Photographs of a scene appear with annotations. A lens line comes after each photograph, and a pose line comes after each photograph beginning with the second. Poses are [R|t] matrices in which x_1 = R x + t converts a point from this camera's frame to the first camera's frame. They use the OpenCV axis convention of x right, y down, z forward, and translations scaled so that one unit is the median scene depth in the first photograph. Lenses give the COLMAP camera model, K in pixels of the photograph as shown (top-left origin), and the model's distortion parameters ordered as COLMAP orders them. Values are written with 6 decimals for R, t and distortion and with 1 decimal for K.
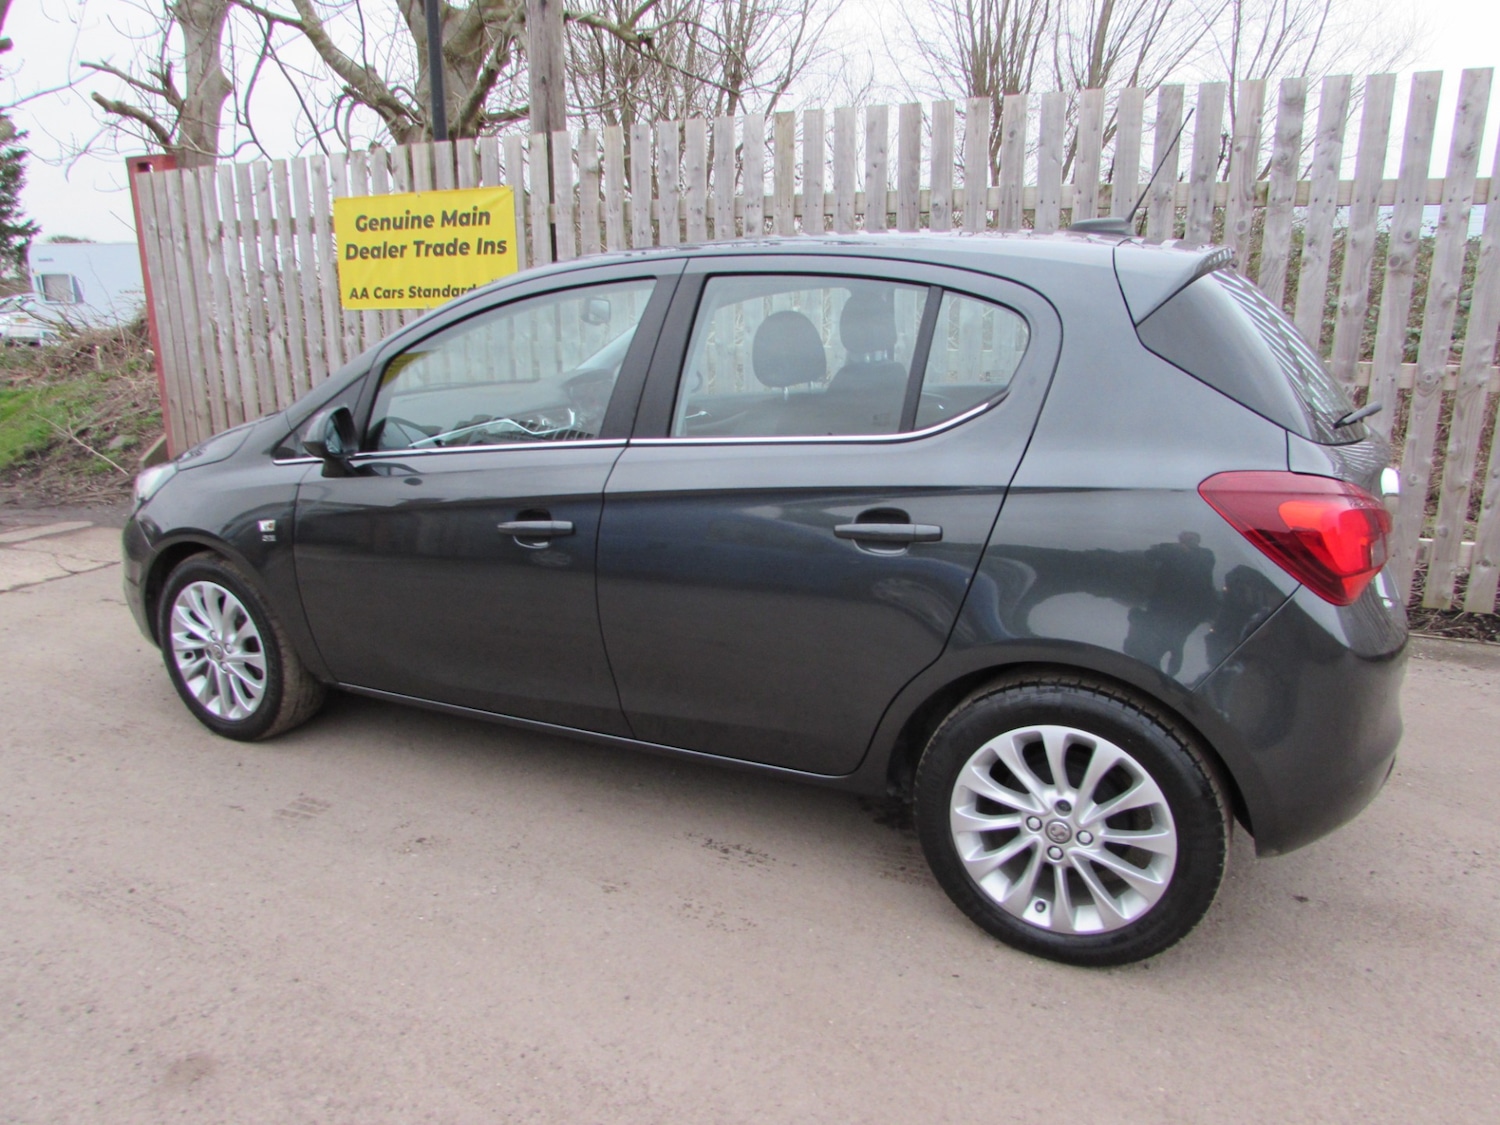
lens RADIAL K [[1063.8, 0, 753.9], [0, 1063.8, 568.0], [0, 0, 1]] dist [-0.042941, 0.023655]
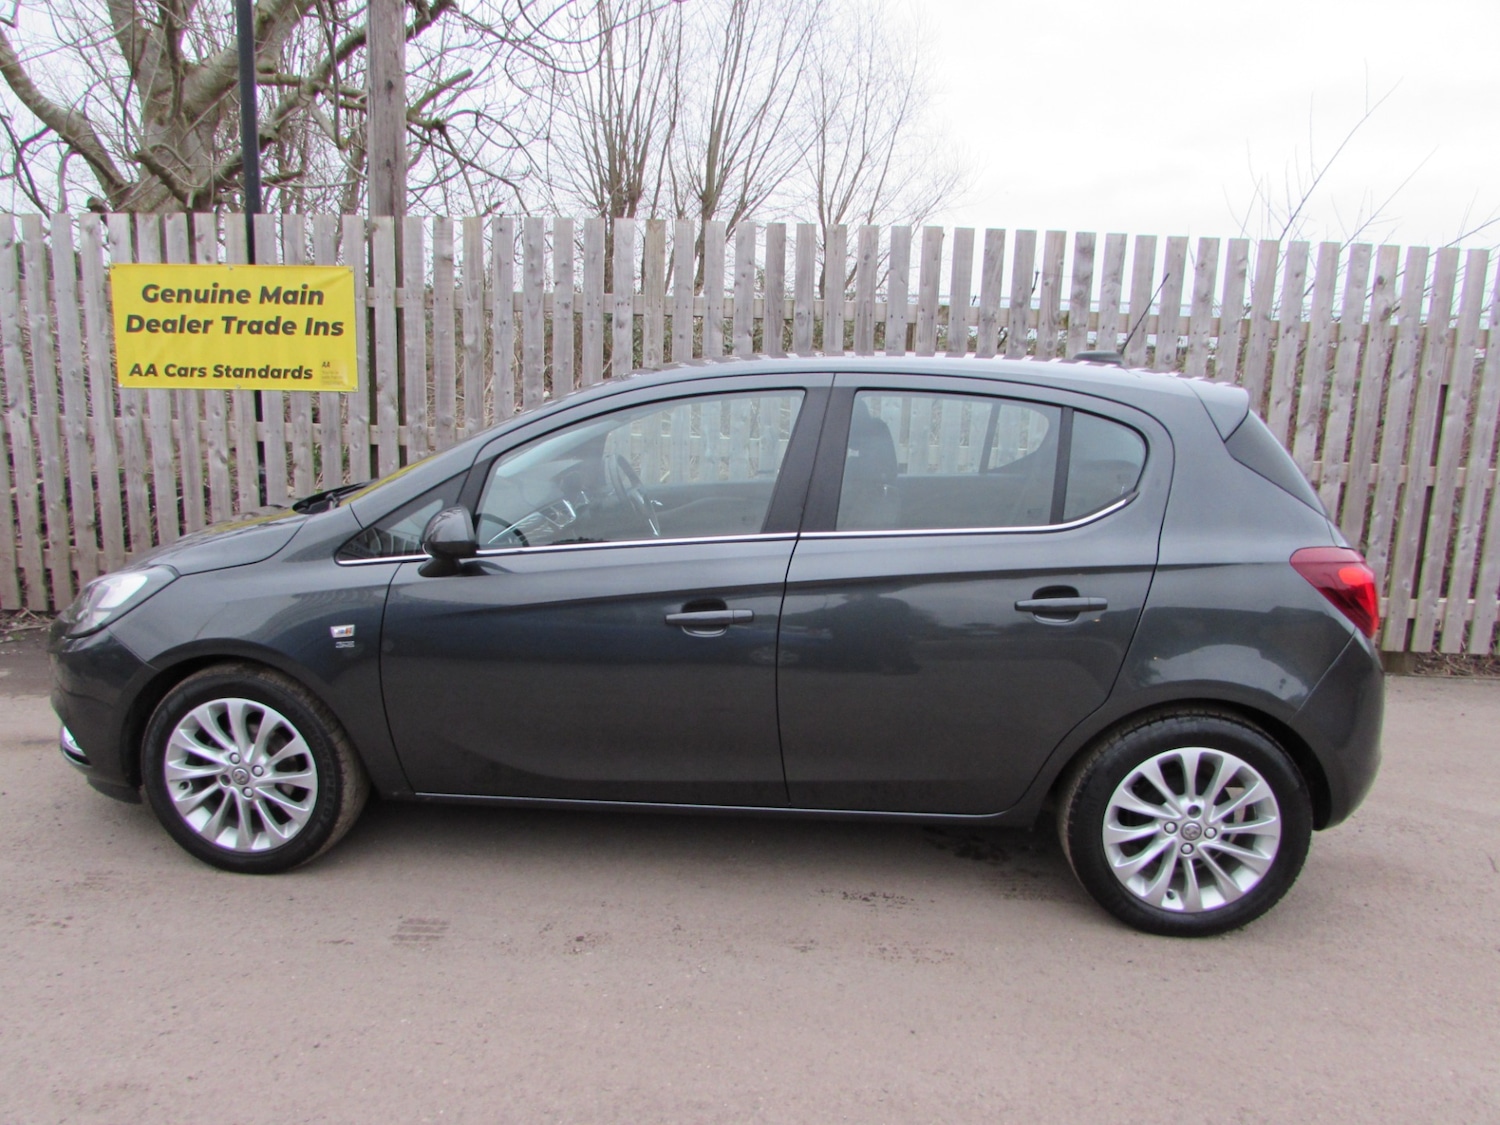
lens RADIAL K [[1063.8, 0, 750.6], [0, 1063.8, 567.8], [0, 0, 1]] dist [-0.042941, 0.023655]
pose [[0.925500, -0.037009, 0.376935, -0.349497], [0.062894, 0.996414, -0.056592, -0.015367], [-0.373489, 0.076083, 0.924509, -0.002180]]
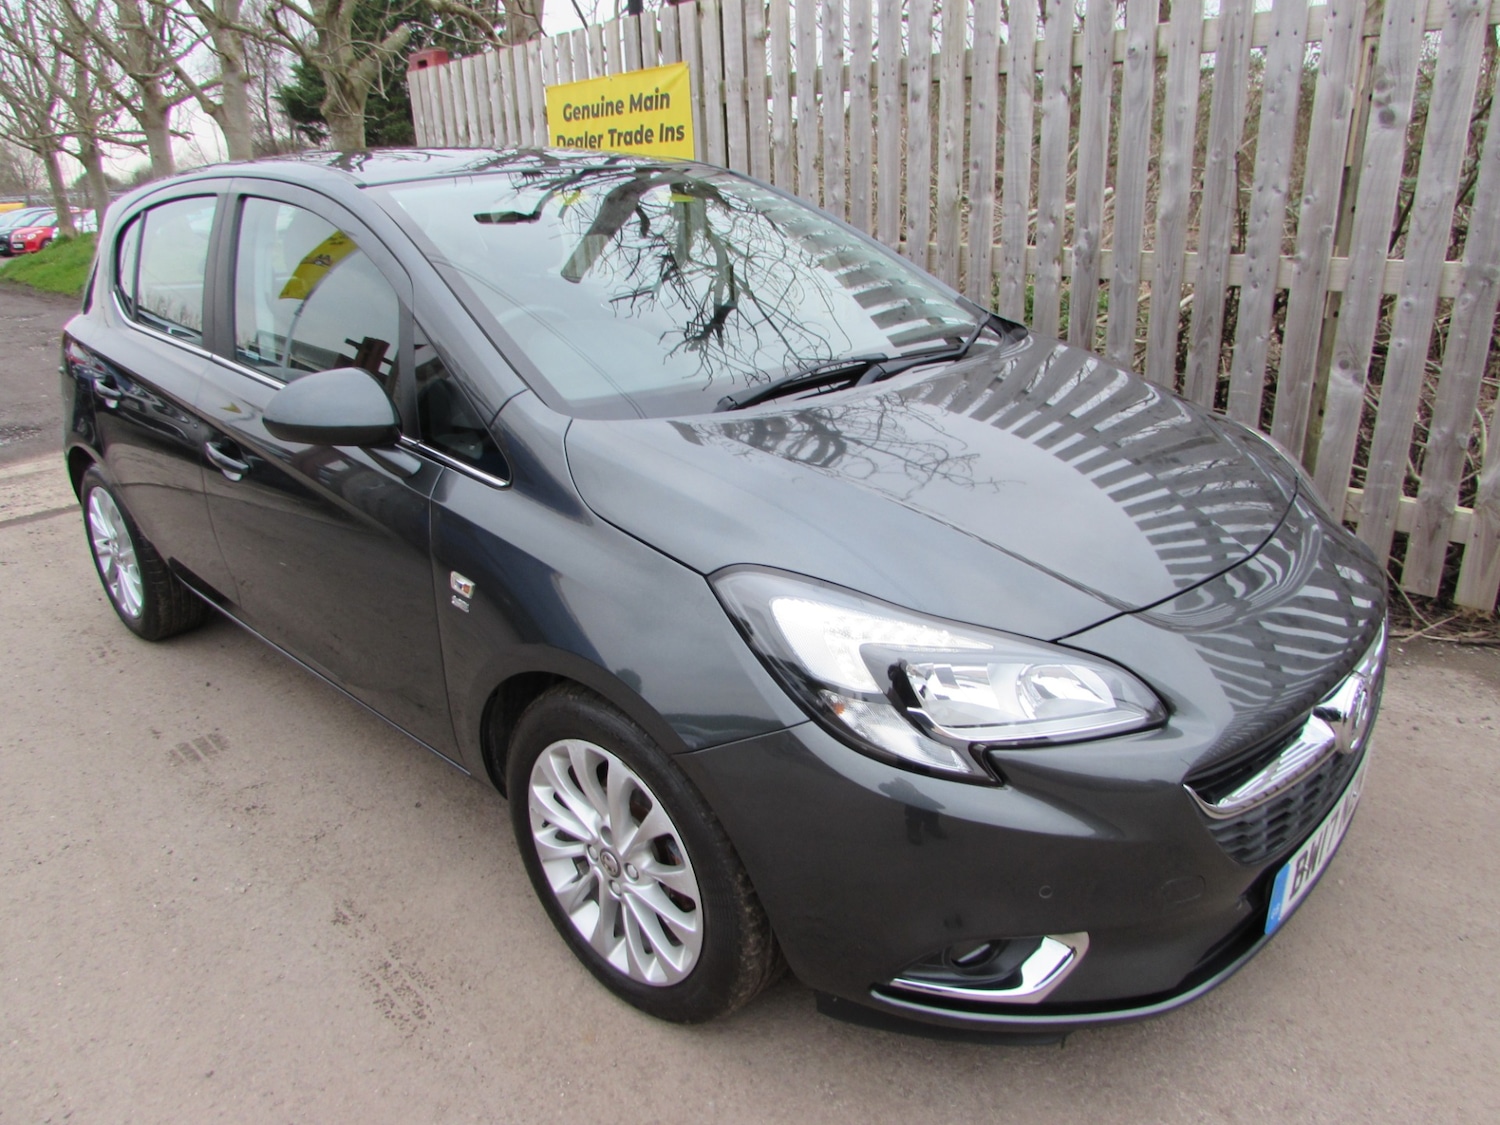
lens RADIAL K [[1063.8, 0, 749.4], [0, 1063.8, 562.3], [0, 0, 1]] dist [-0.042941, 0.023655]
pose [[0.912207, 0.111213, -0.394347, 0.288495], [-0.069711, 0.990552, 0.118098, -0.066825], [0.403755, -0.080239, 0.911342, 0.227144]]
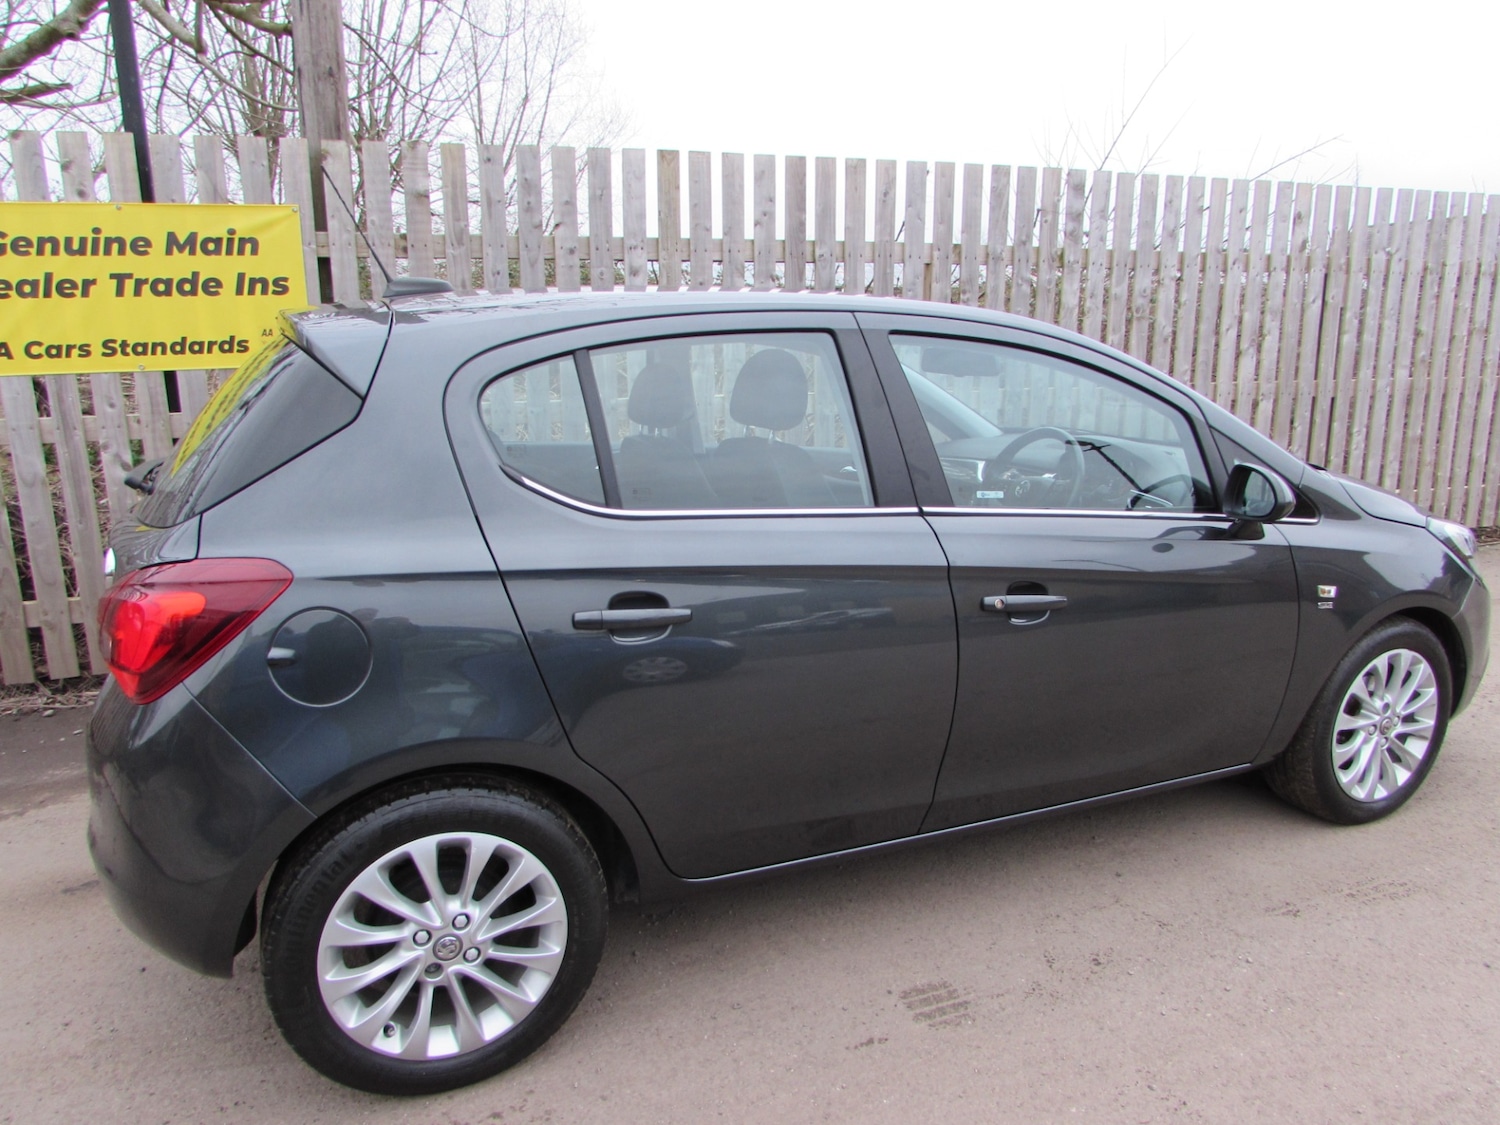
lens RADIAL K [[1063.8, 0, 756.7], [0, 1063.8, 564.7], [0, 0, 1]] dist [-0.042941, 0.023655]
pose [[0.727728, -0.154591, 0.668217, -0.699442], [0.181655, 0.982918, 0.029564, -0.096104], [-0.661373, 0.099870, 0.743379, 0.332597]]
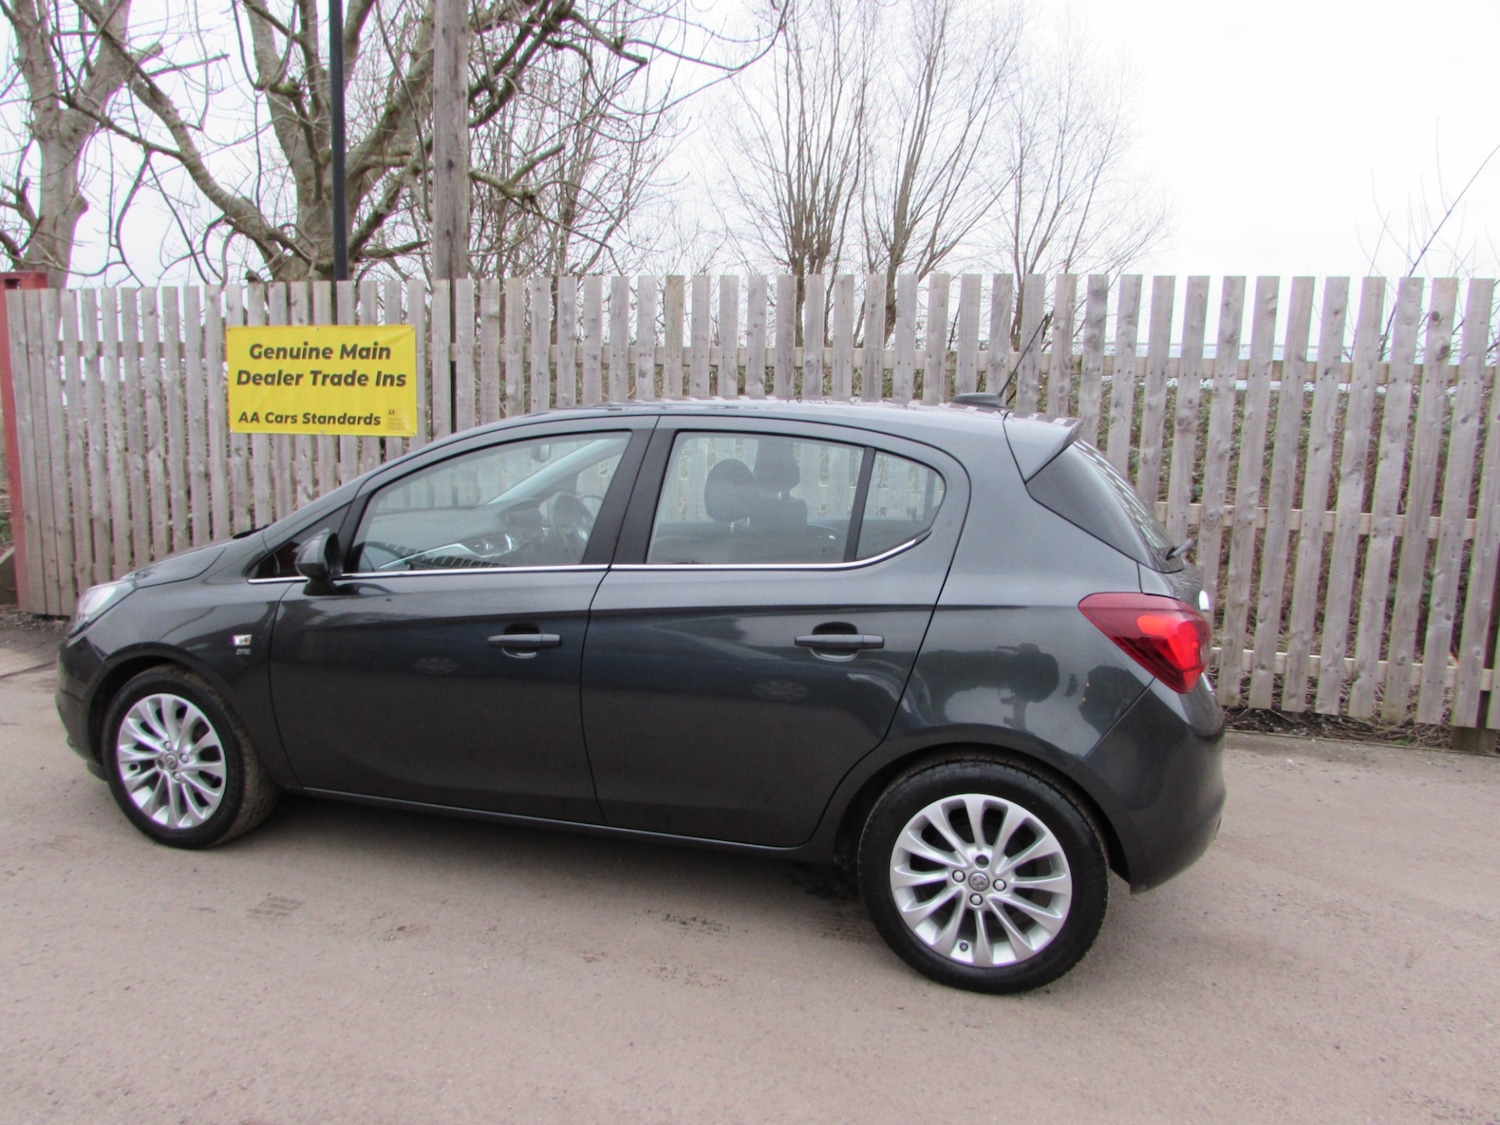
lens RADIAL K [[1063.8, 0, 750.7], [0, 1063.8, 566.0], [0, 0, 1]] dist [-0.042941, 0.023655]
pose [[0.984885, 0.007159, 0.173062, -0.100427], [0.012589, 0.993544, -0.112743, 0.009165], [-0.172752, 0.113217, 0.978437, -0.109674]]
